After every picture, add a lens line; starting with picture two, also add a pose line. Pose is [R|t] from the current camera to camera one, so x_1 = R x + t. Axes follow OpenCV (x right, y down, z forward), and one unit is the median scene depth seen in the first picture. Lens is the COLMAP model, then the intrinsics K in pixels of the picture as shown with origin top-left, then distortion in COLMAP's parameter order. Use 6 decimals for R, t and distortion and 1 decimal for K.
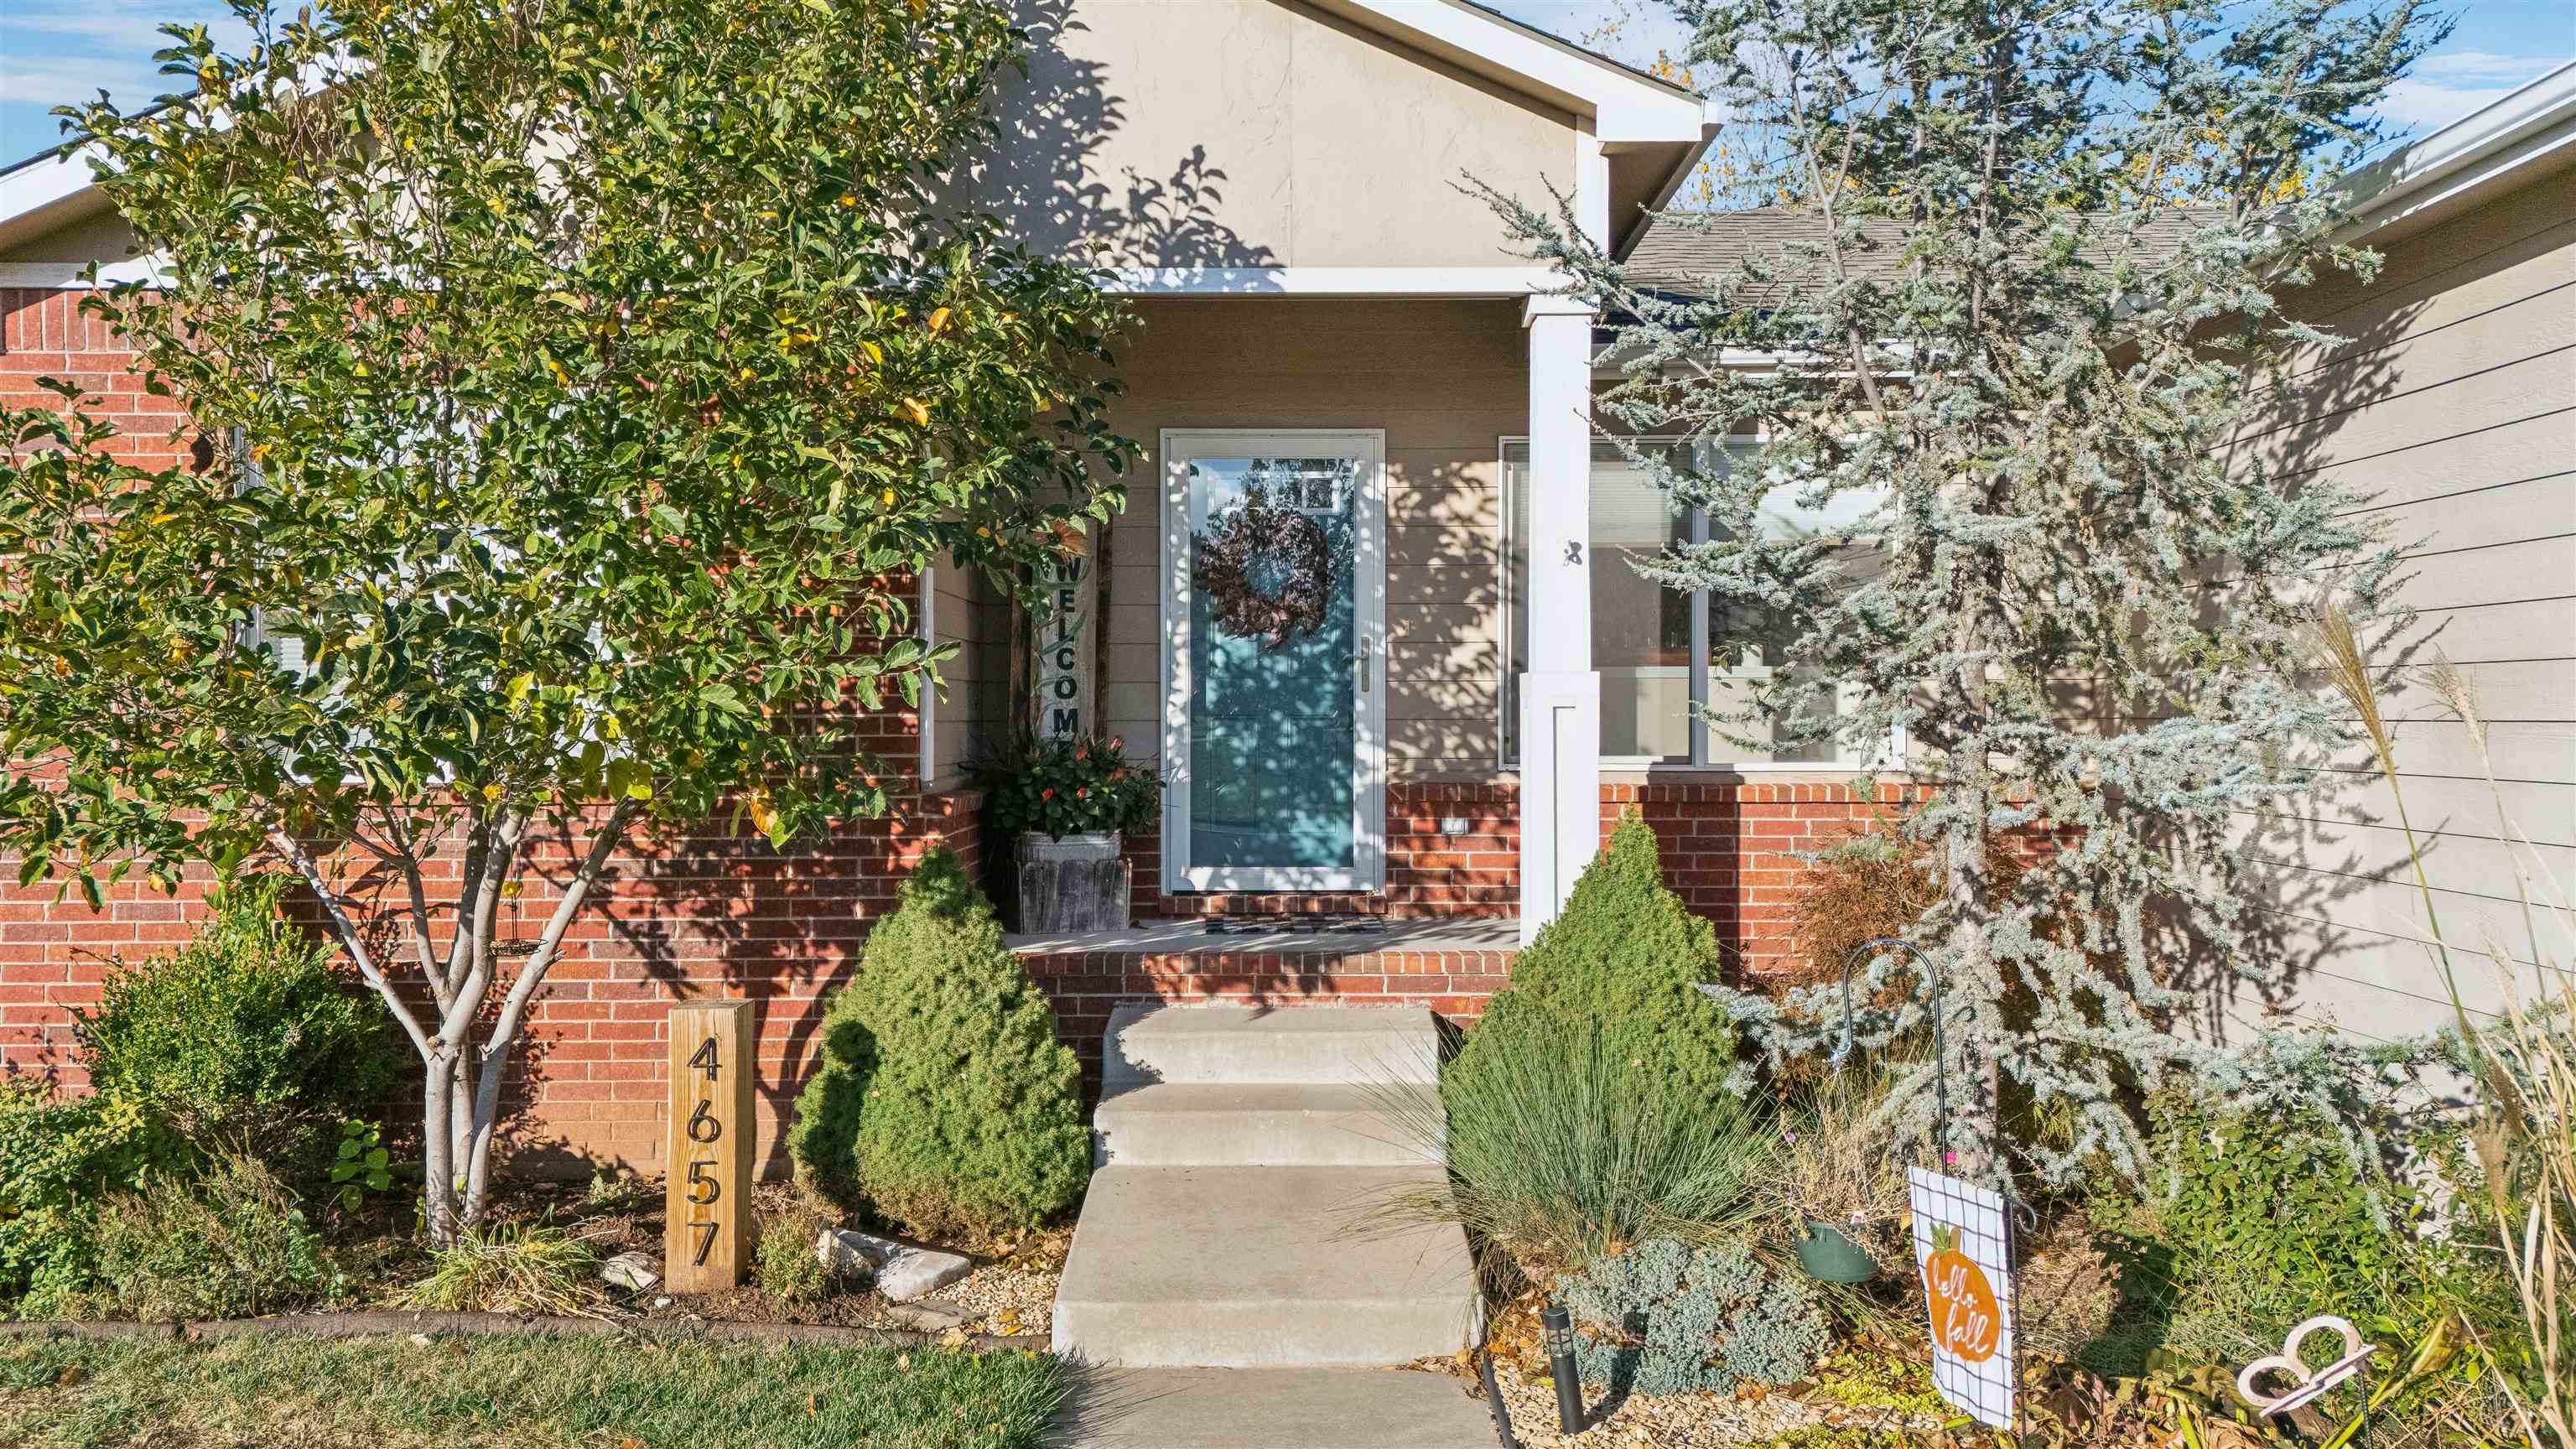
lens RADIAL K [[1924.5, 0, 1288.0], [0, 1924.5, 724.5], [0, 0, 1]] dist [0.040565, -0.001856]
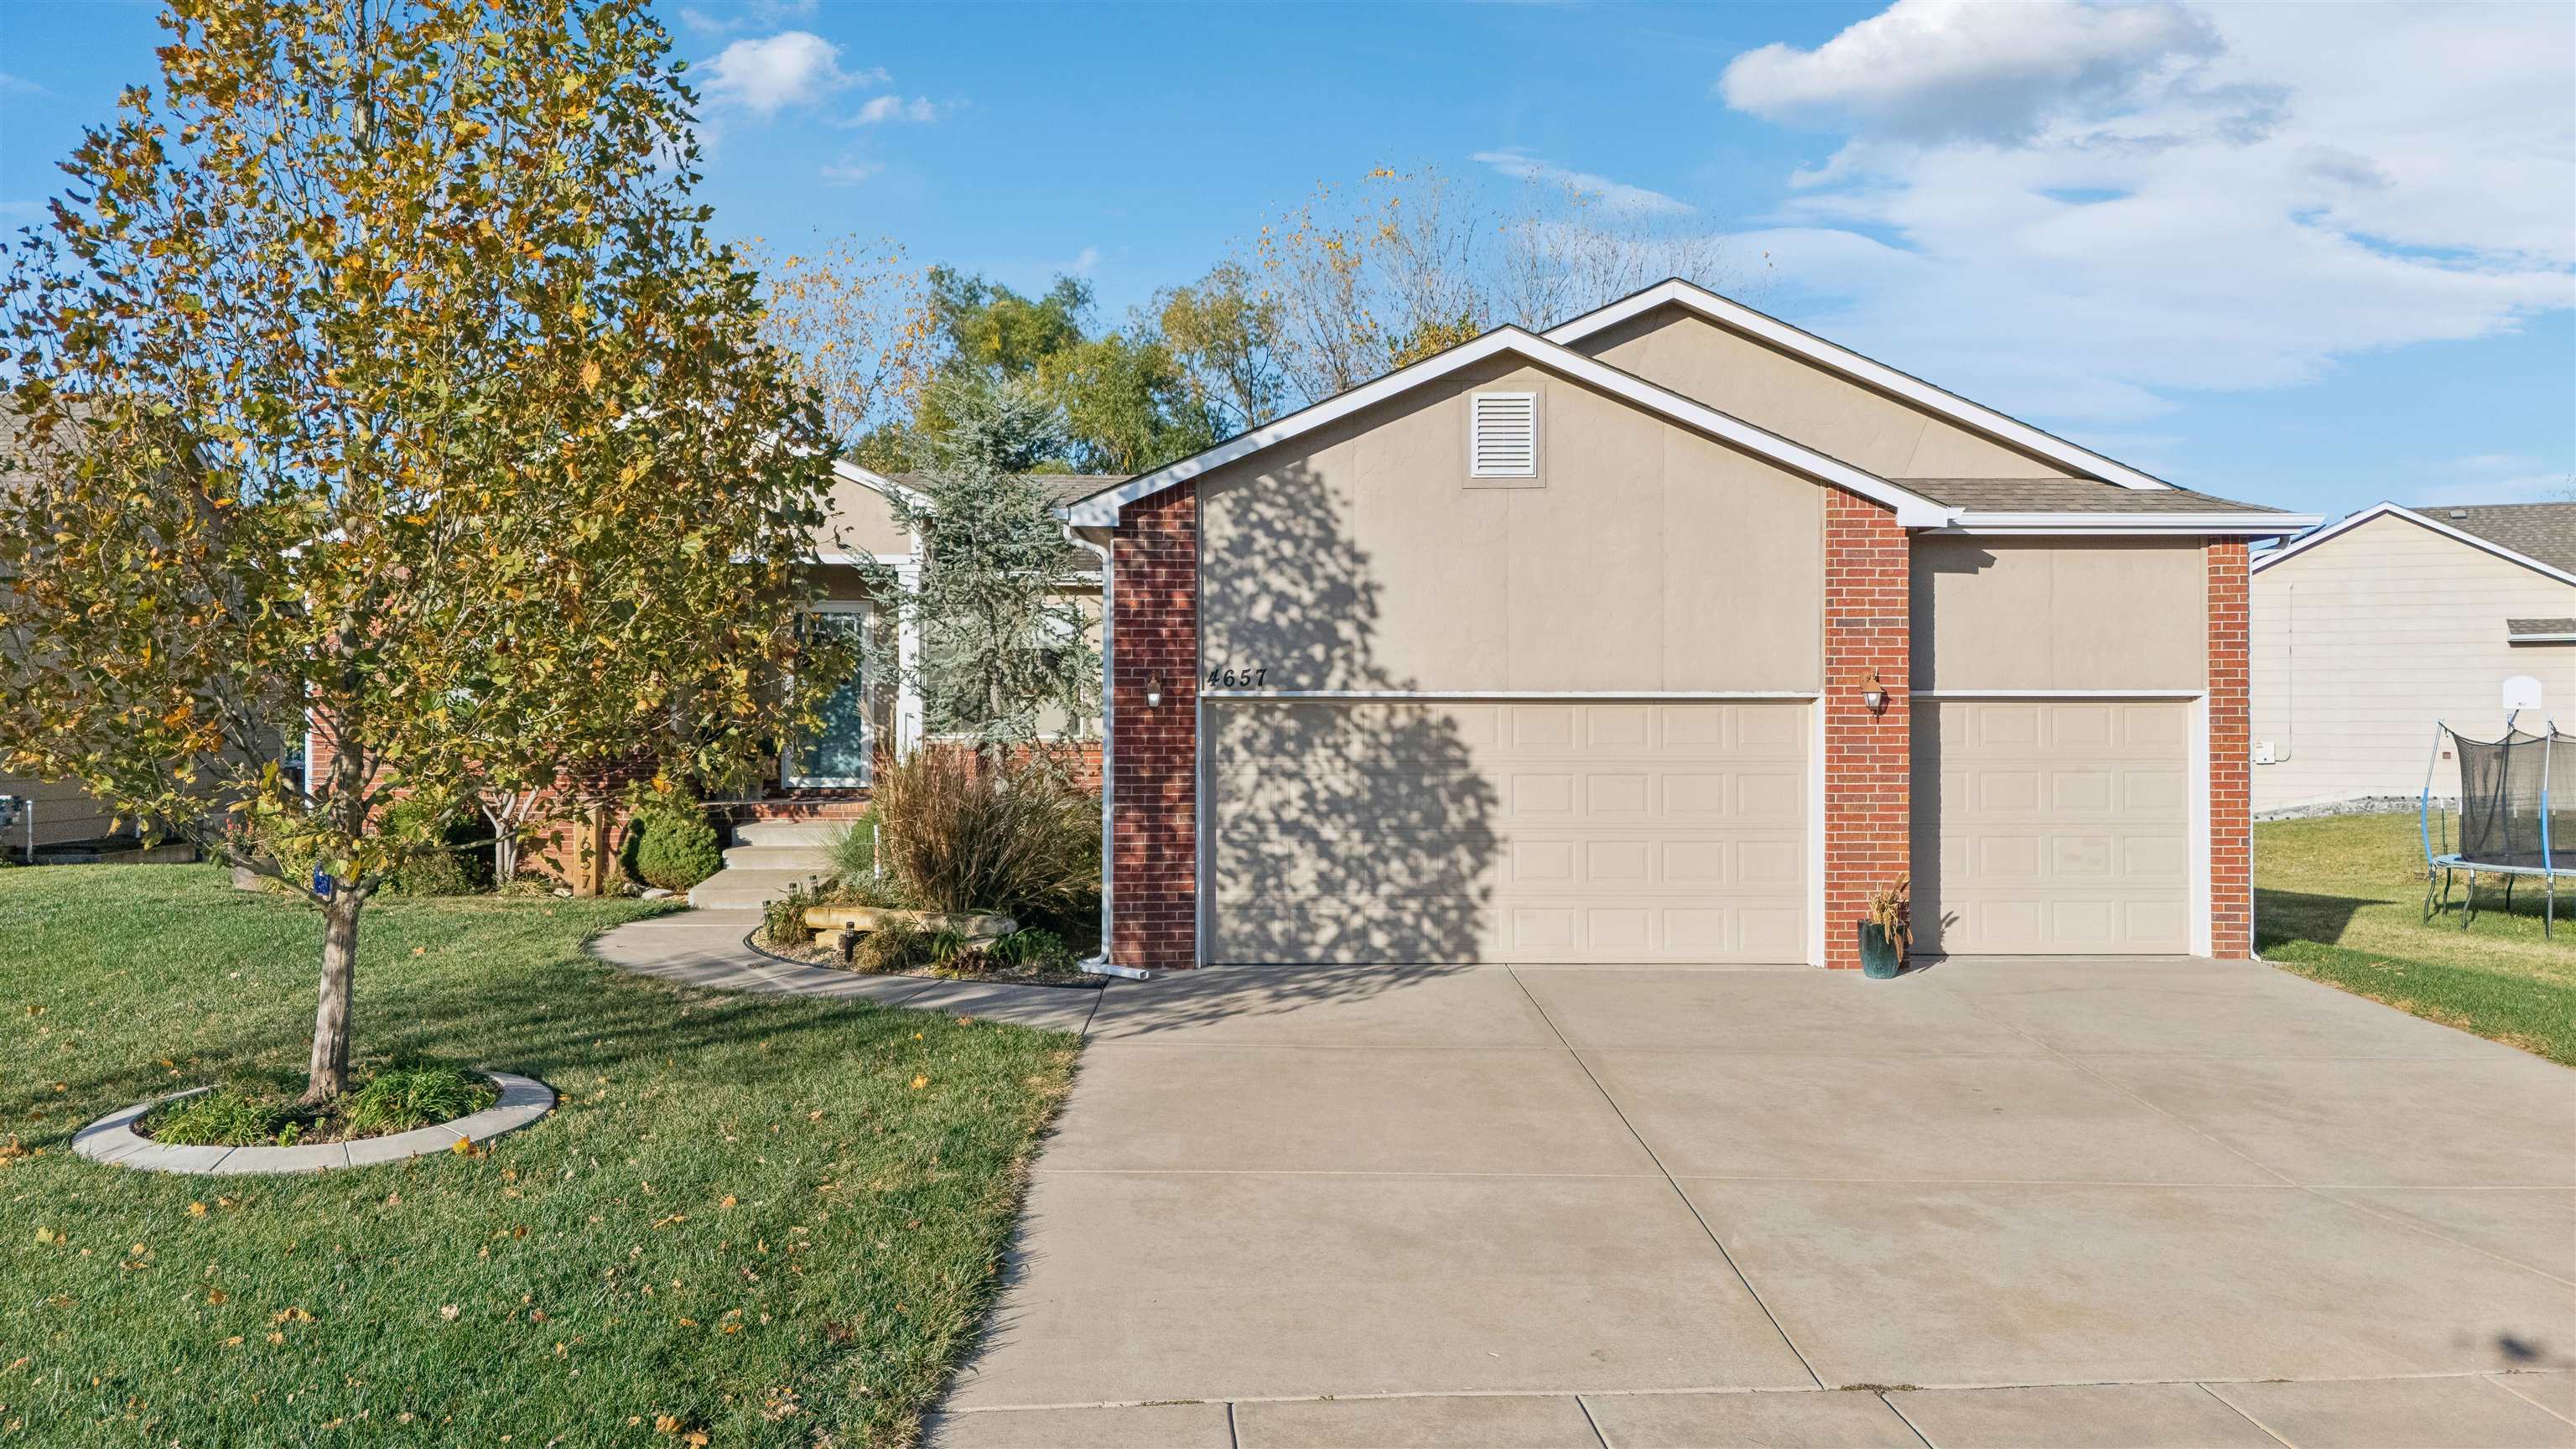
lens RADIAL K [[1943.0, 0, 1274.7], [0, 1943.0, 687.8], [0, 0, 1]] dist [0.029942, -0.003523]
pose [[0.999778, -0.006950, 0.019873, 0.630081], [0.007225, 0.999879, -0.013799, -0.000433], [-0.019775, 0.013940, 0.999707, -1.830961]]
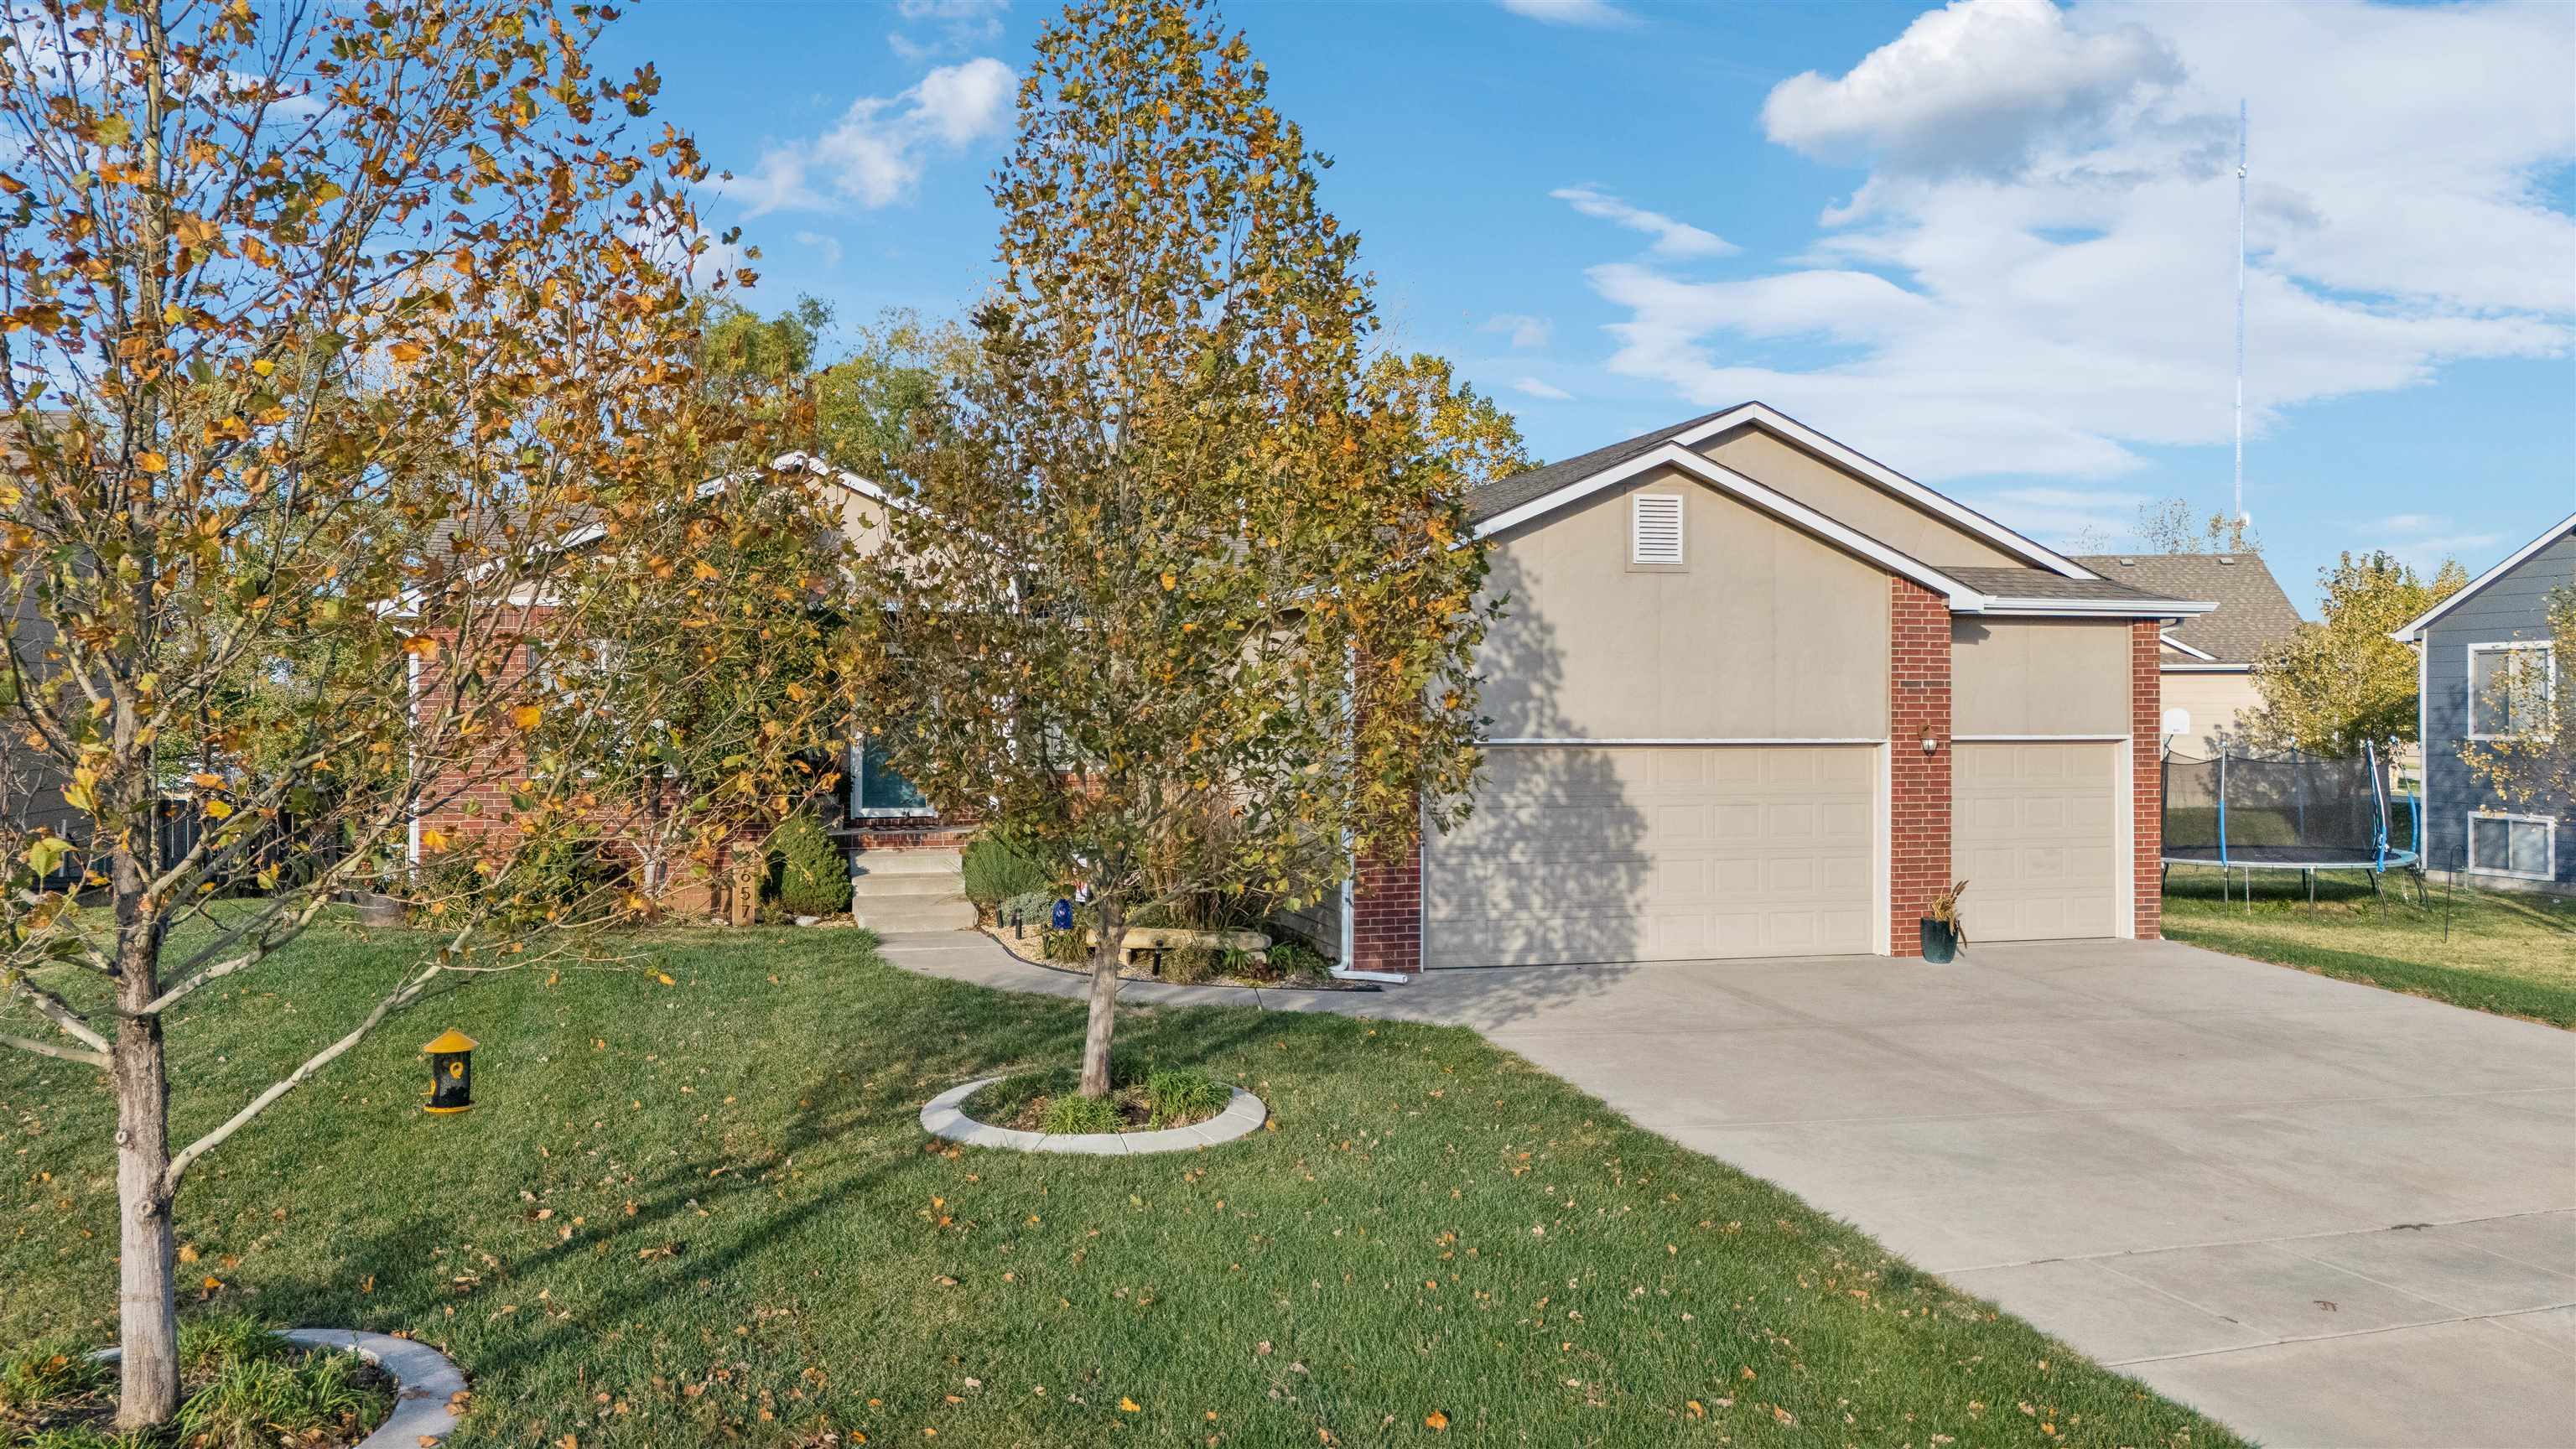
lens RADIAL K [[1924.5, 0, 1288.0], [0, 1924.5, 724.5], [0, 0, 1]] dist [0.040565, -0.001856]
pose [[0.963224, -0.008687, 0.268559, -0.239627], [0.007240, 0.999953, 0.006379, -0.062835], [-0.268602, -0.004200, 0.963242, -2.063968]]
